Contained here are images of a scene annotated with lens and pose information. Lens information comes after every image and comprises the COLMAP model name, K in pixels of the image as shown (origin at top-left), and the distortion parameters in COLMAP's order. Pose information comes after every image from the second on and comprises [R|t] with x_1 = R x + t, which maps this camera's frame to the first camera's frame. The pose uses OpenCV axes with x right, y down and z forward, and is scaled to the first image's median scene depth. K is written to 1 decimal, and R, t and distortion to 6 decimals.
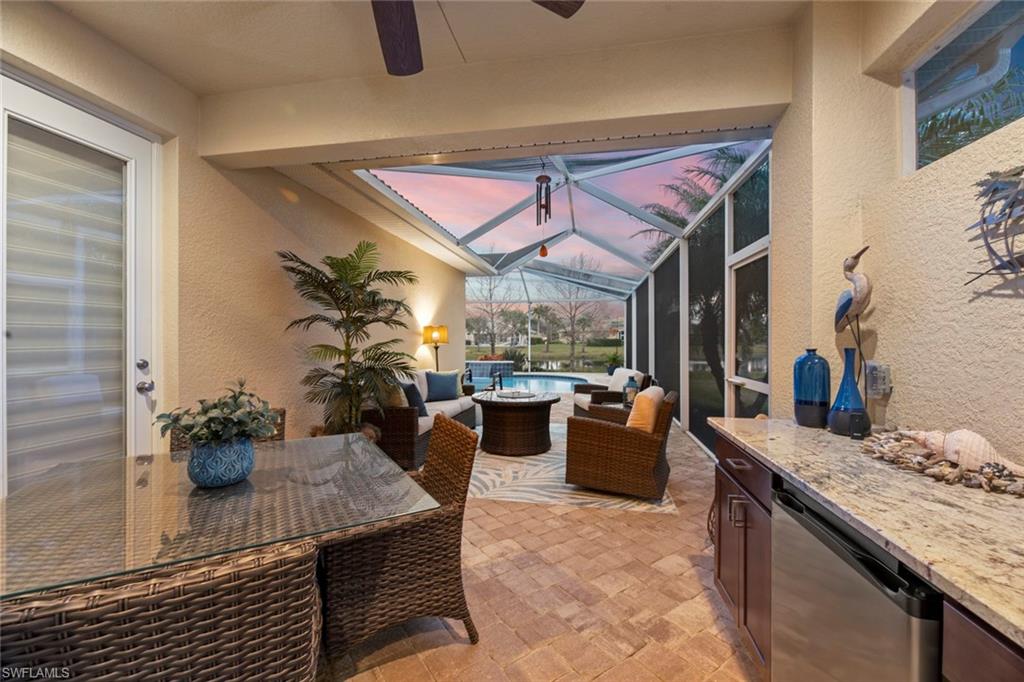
lens RADIAL K [[435.2, 0, 507.5], [0, 435.2, 340.9], [0, 0, 1]] dist [-0.001326, -0.000380]
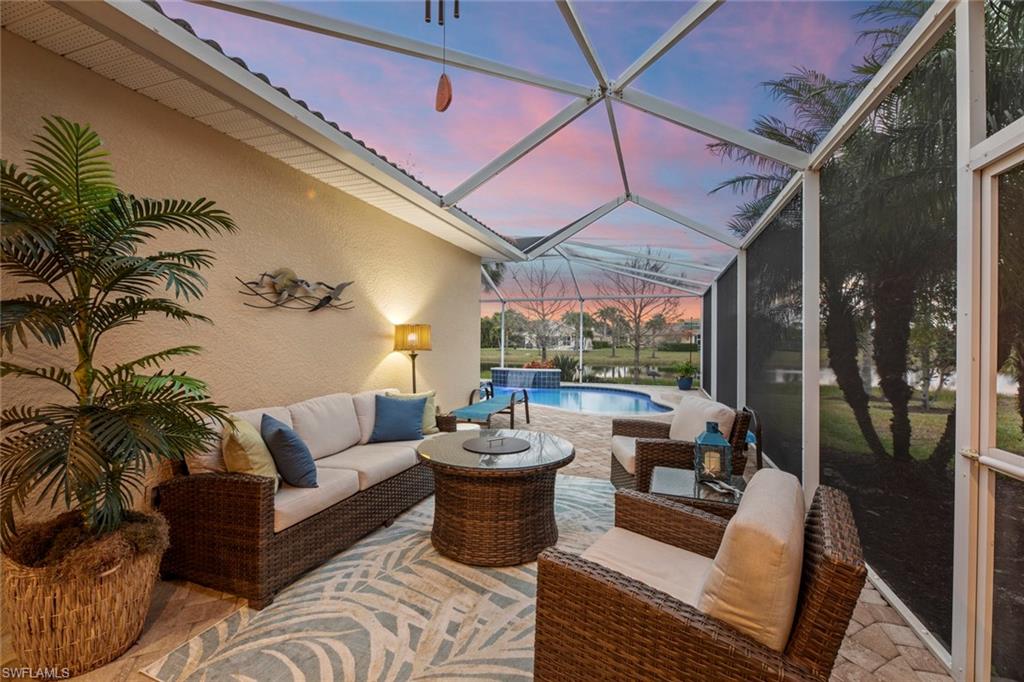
lens RADIAL K [[435.2, 0, 507.5], [0, 435.2, 340.9], [0, 0, 1]] dist [-0.001326, -0.000380]
pose [[0.987715, 0.006903, -0.156111, 0.065388], [-0.007965, 0.999949, -0.006181, -0.003869], [0.156061, 0.007349, 0.987720, 0.236886]]
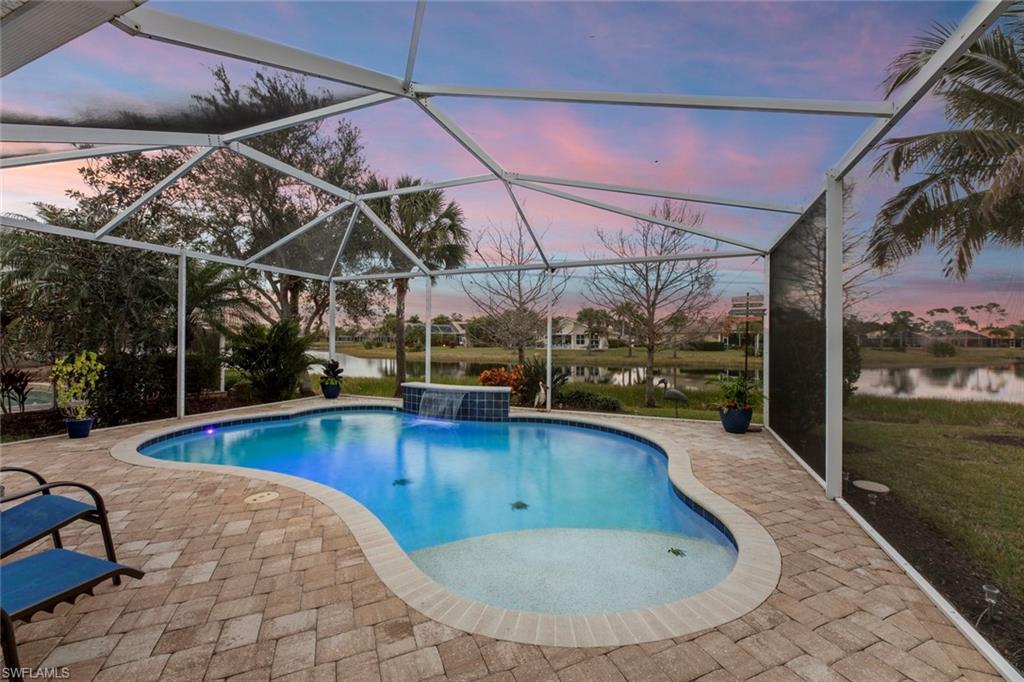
lens RADIAL K [[416.3, 0, 512.0], [0, 416.3, 341.0], [0, 0, 1]] dist [-0.029974, -0.000059]
pose [[0.978523, 0.005292, -0.206069, 0.167958], [-0.006071, 0.999977, -0.003152, -0.005998], [0.206048, 0.004335, 0.978532, 0.840345]]
